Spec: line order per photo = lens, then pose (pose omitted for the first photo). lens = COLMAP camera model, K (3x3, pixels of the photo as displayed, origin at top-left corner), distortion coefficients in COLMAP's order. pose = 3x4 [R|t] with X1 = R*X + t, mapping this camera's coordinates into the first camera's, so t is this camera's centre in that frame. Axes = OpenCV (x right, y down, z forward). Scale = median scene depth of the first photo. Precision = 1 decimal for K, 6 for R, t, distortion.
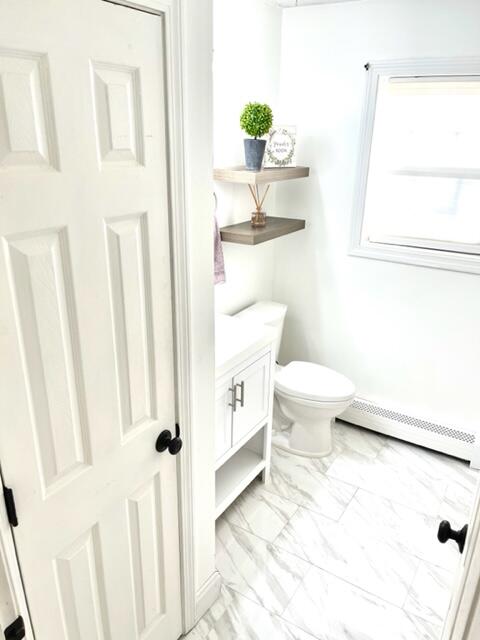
lens RADIAL K [[481.9, 0, 240.1], [0, 481.9, 320.9], [0, 0, 1]] dist [0.024698, -0.002883]
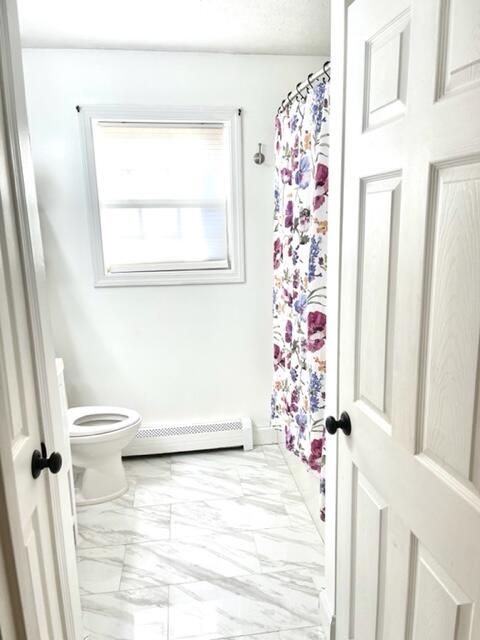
lens RADIAL K [[481.9, 0, 246.0], [0, 481.9, 323.0], [0, 0, 1]] dist [0.024698, -0.002883]
pose [[0.756147, -0.165271, 0.633188, -0.197086], [0.264465, 0.962225, -0.064668, 0.087799], [-0.598582, 0.216355, 0.771292, 0.057376]]
